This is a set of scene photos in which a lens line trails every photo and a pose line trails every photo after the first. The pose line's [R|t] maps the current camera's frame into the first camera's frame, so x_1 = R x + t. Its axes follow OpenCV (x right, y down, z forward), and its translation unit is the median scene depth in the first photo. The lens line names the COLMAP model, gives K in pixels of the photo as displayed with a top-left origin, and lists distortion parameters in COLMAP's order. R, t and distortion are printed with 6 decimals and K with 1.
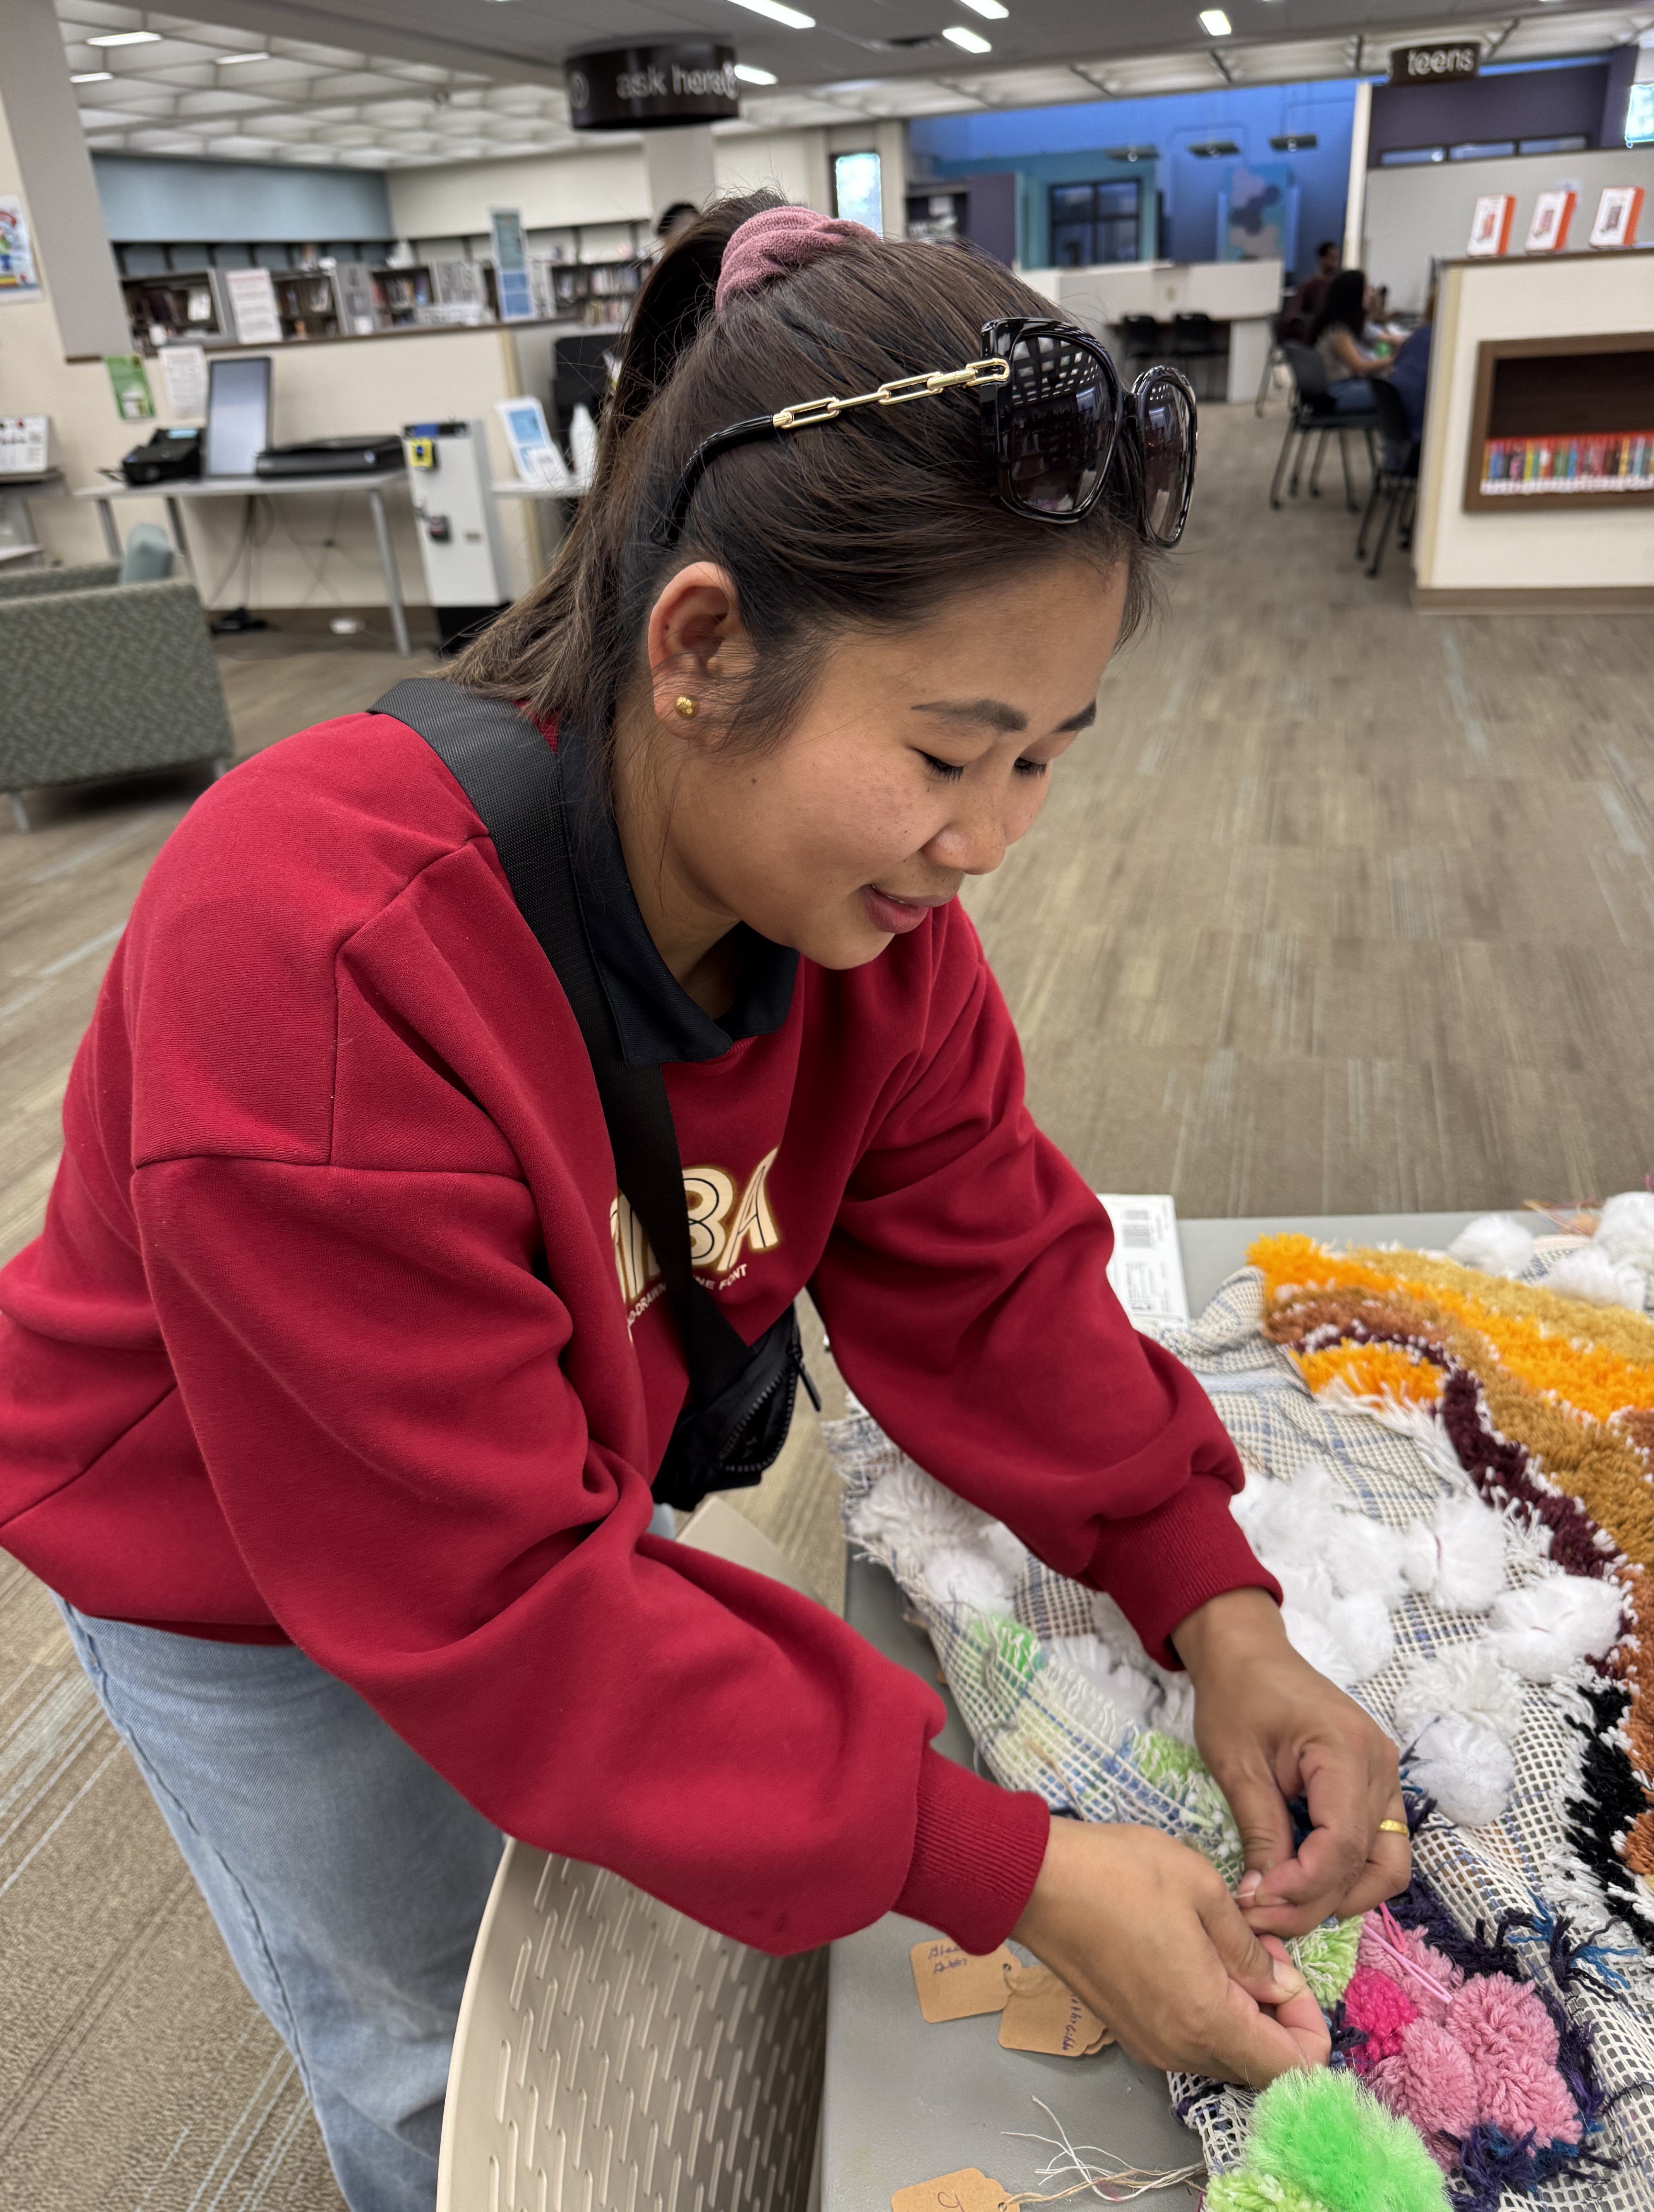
lens RADIAL K [[1594.2, 0, 807.8], [0, 1594.2, 1088.3], [0, 0, 1]] dist [0.020150, -0.030423]
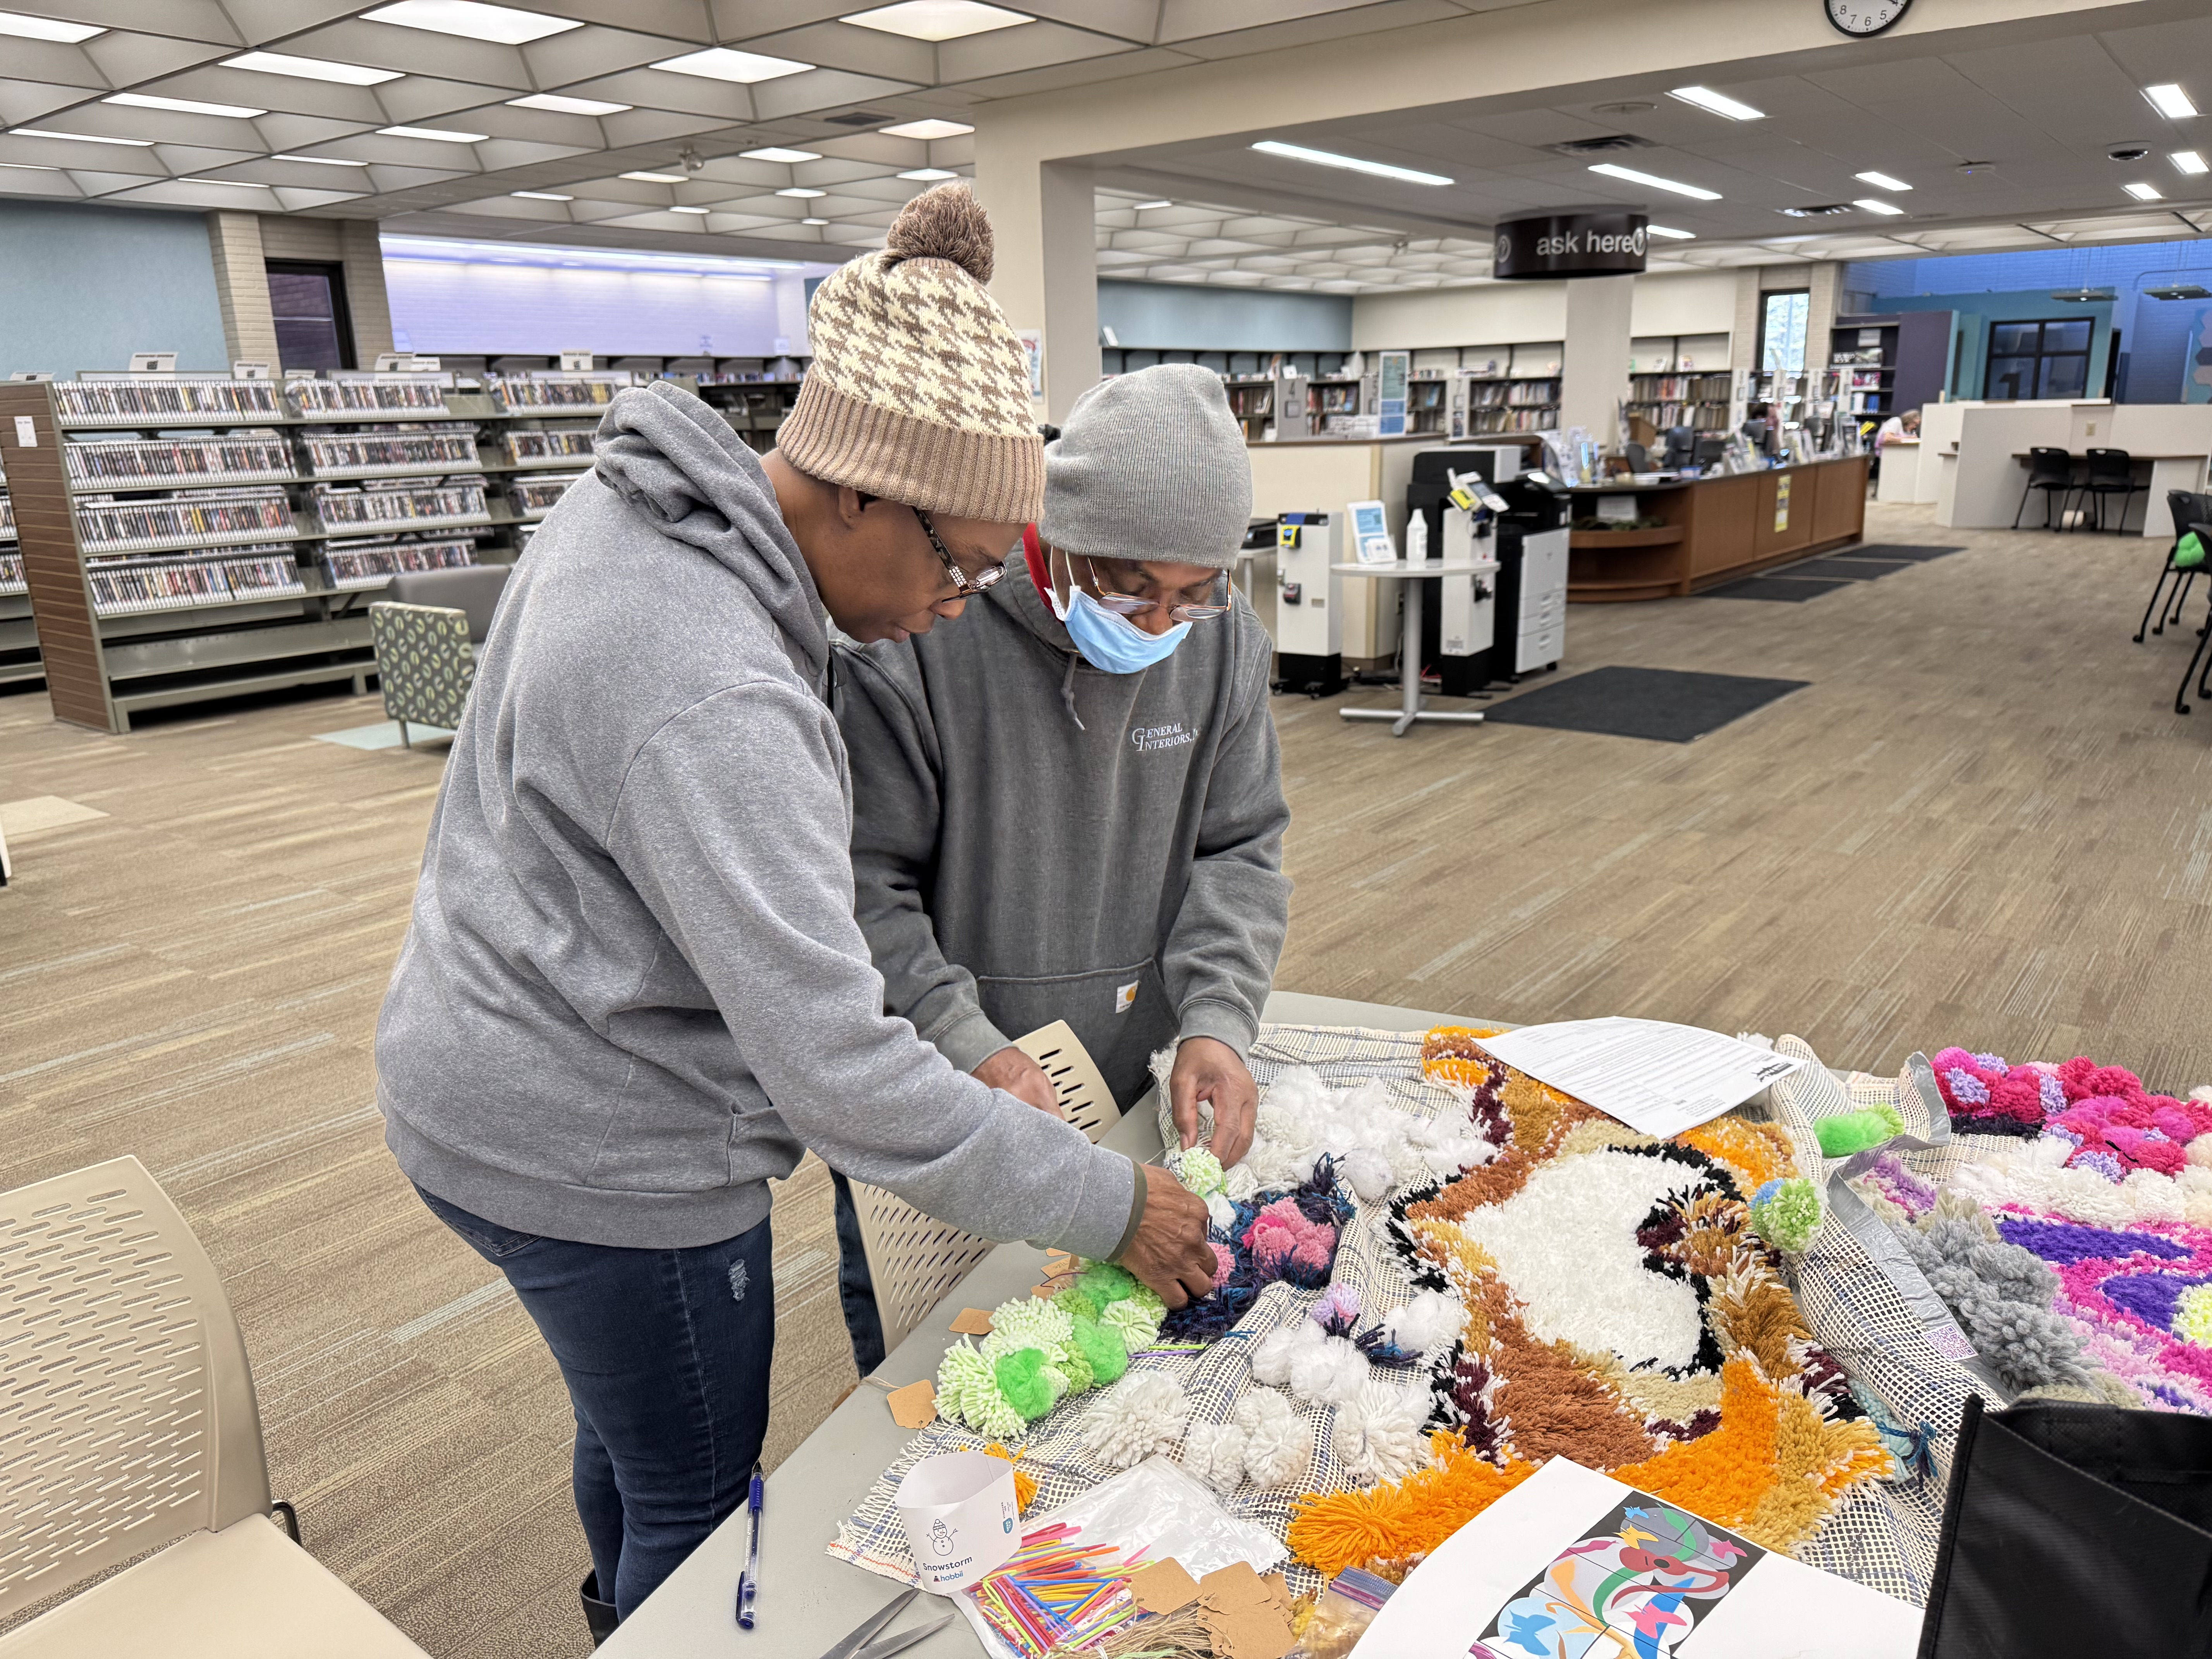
lens RADIAL K [[1594.4, 0, 1112.8], [0, 1594.4, 870.5], [0, 0, 1]] dist [0.020150, -0.030423]
pose [[0.926629, 0.144617, -0.347052, 0.061437], [-0.199876, 0.971302, -0.128926, 0.028476], [0.318448, 0.188834, 0.928942, -0.093781]]
